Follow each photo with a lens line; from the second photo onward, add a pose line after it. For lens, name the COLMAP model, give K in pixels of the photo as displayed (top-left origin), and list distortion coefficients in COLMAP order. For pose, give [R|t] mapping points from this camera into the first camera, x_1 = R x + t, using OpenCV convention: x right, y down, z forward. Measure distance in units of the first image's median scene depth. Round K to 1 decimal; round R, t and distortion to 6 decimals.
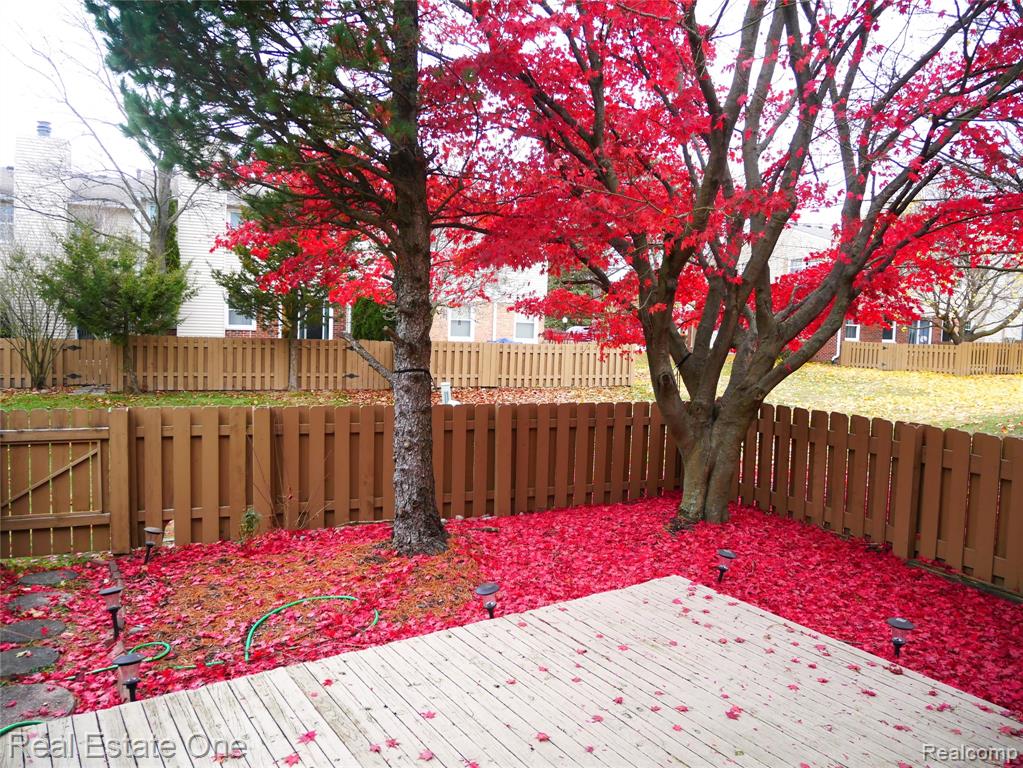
lens RADIAL K [[735.7, 0, 508.4], [0, 735.7, 380.2], [0, 0, 1]] dist [-0.070106, 0.026100]
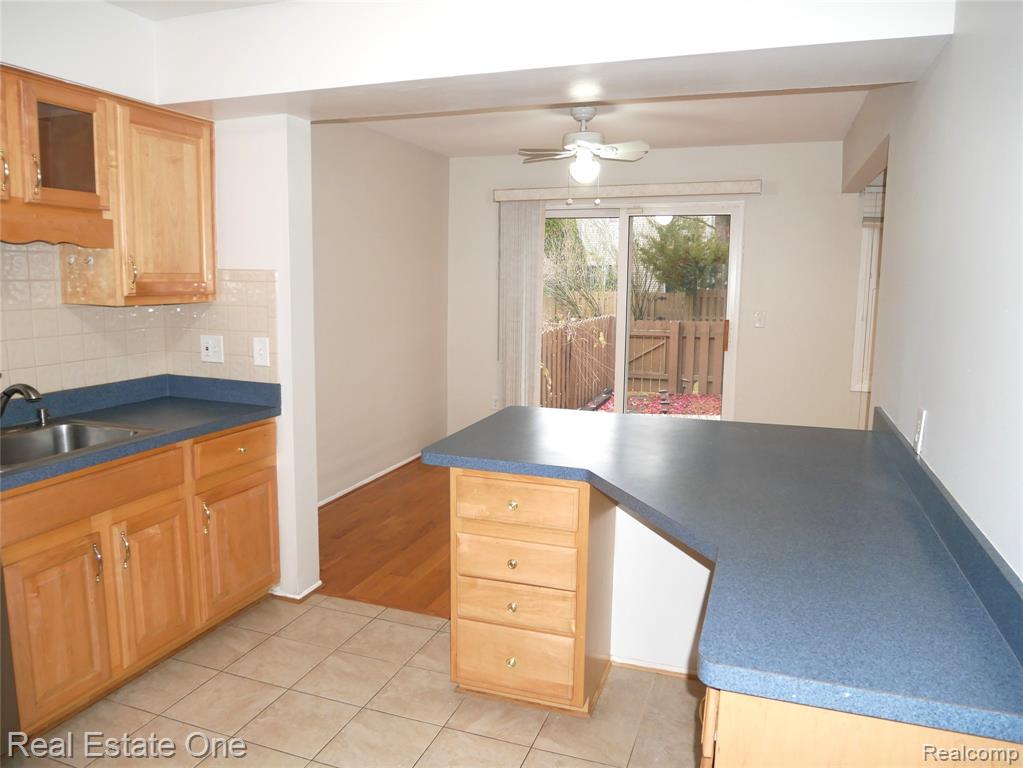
lens RADIAL K [[735.7, 0, 508.4], [0, 735.7, 380.2], [0, 0, 1]] dist [-0.070106, 0.026100]
pose [[0.728905, 0.070516, -0.680974, 0.201372], [-0.031723, 0.997092, 0.069295, 0.029647], [0.683880, -0.028907, 0.729022, -0.310906]]
